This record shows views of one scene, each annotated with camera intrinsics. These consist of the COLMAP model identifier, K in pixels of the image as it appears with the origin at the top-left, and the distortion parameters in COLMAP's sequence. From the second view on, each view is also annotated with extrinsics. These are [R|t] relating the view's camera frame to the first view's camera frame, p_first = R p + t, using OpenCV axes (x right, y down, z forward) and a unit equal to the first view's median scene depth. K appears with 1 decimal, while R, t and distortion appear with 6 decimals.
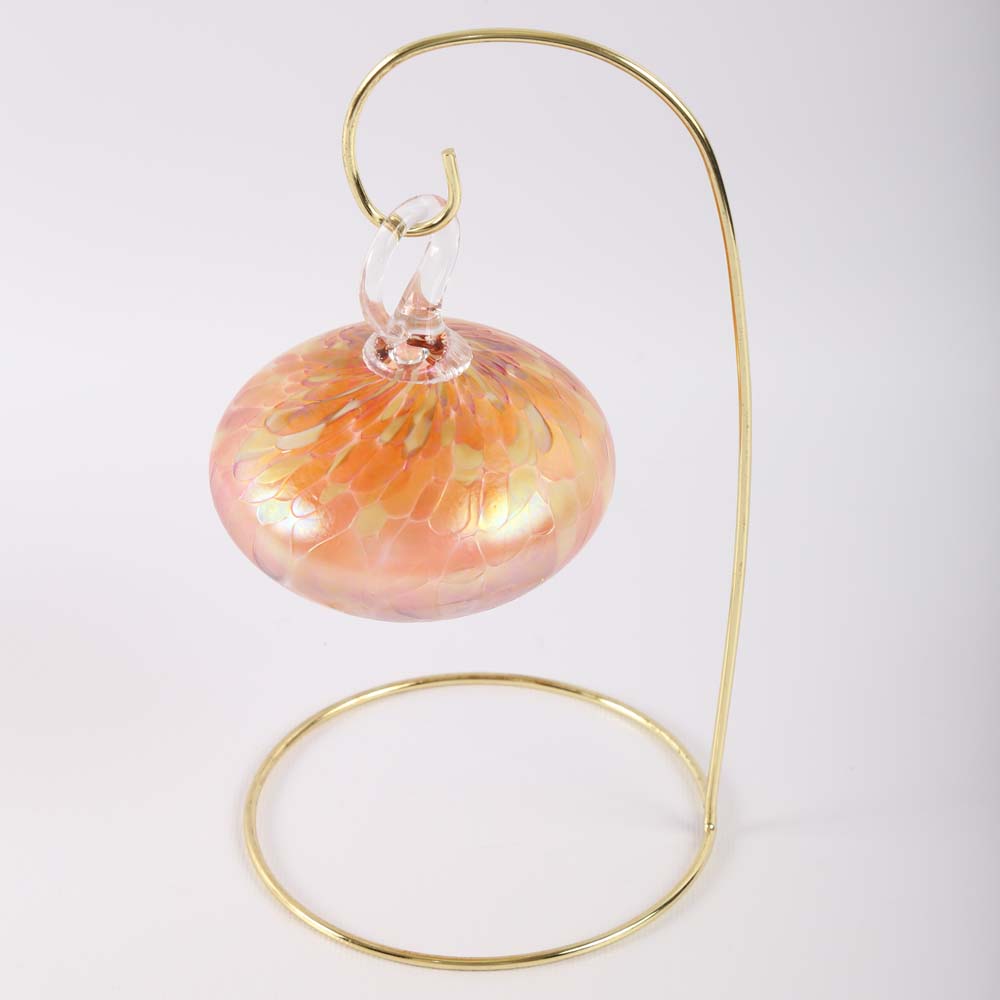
lens RADIAL K [[3457.8, 0, 500.0], [0, 3457.8, 500.0], [0, 0, 1]] dist [-0.033275, 30.162779]
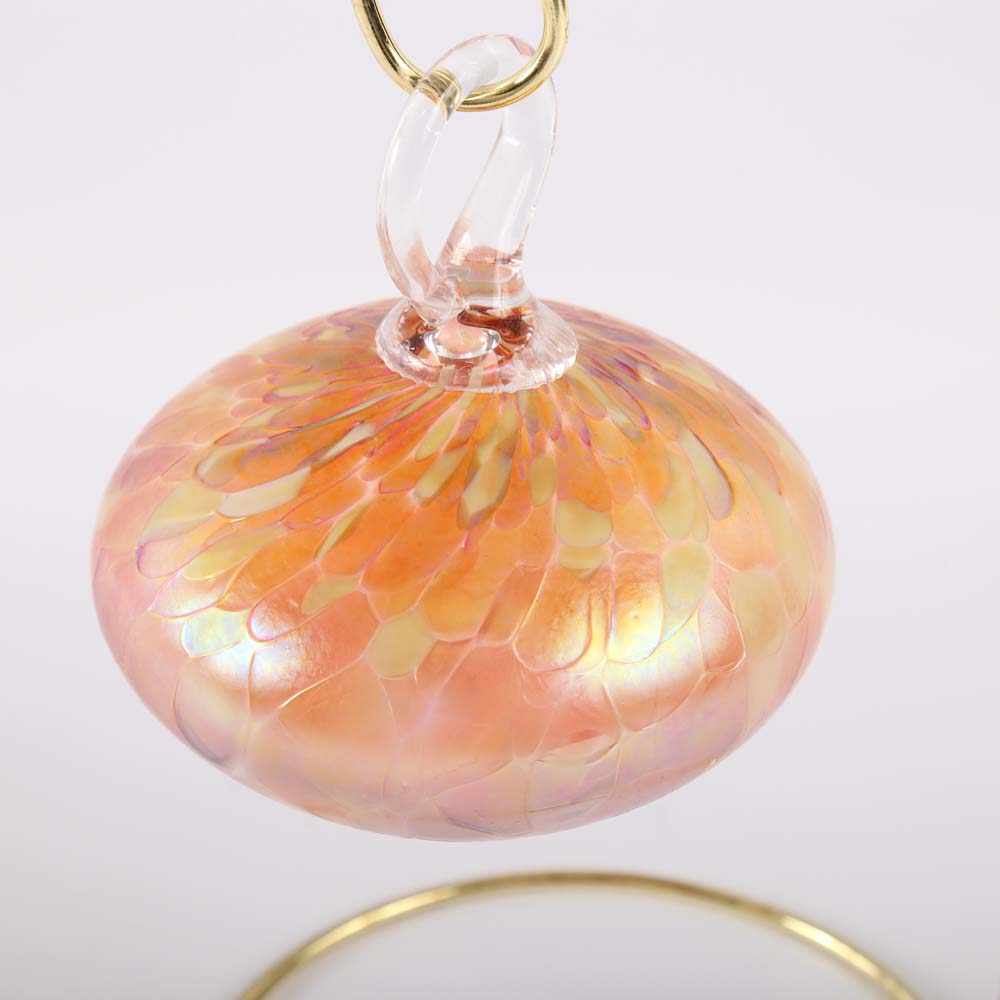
lens RADIAL K [[3457.8, 0, 500.0], [0, 3457.8, 500.0], [0, 0, 1]] dist [-0.033275, 30.162779]
pose [[0.999547, -0.008463, 0.028877, -0.036674], [0.010258, 0.997987, -0.062585, 0.016584], [-0.028289, 0.062853, 0.997622, 0.467270]]
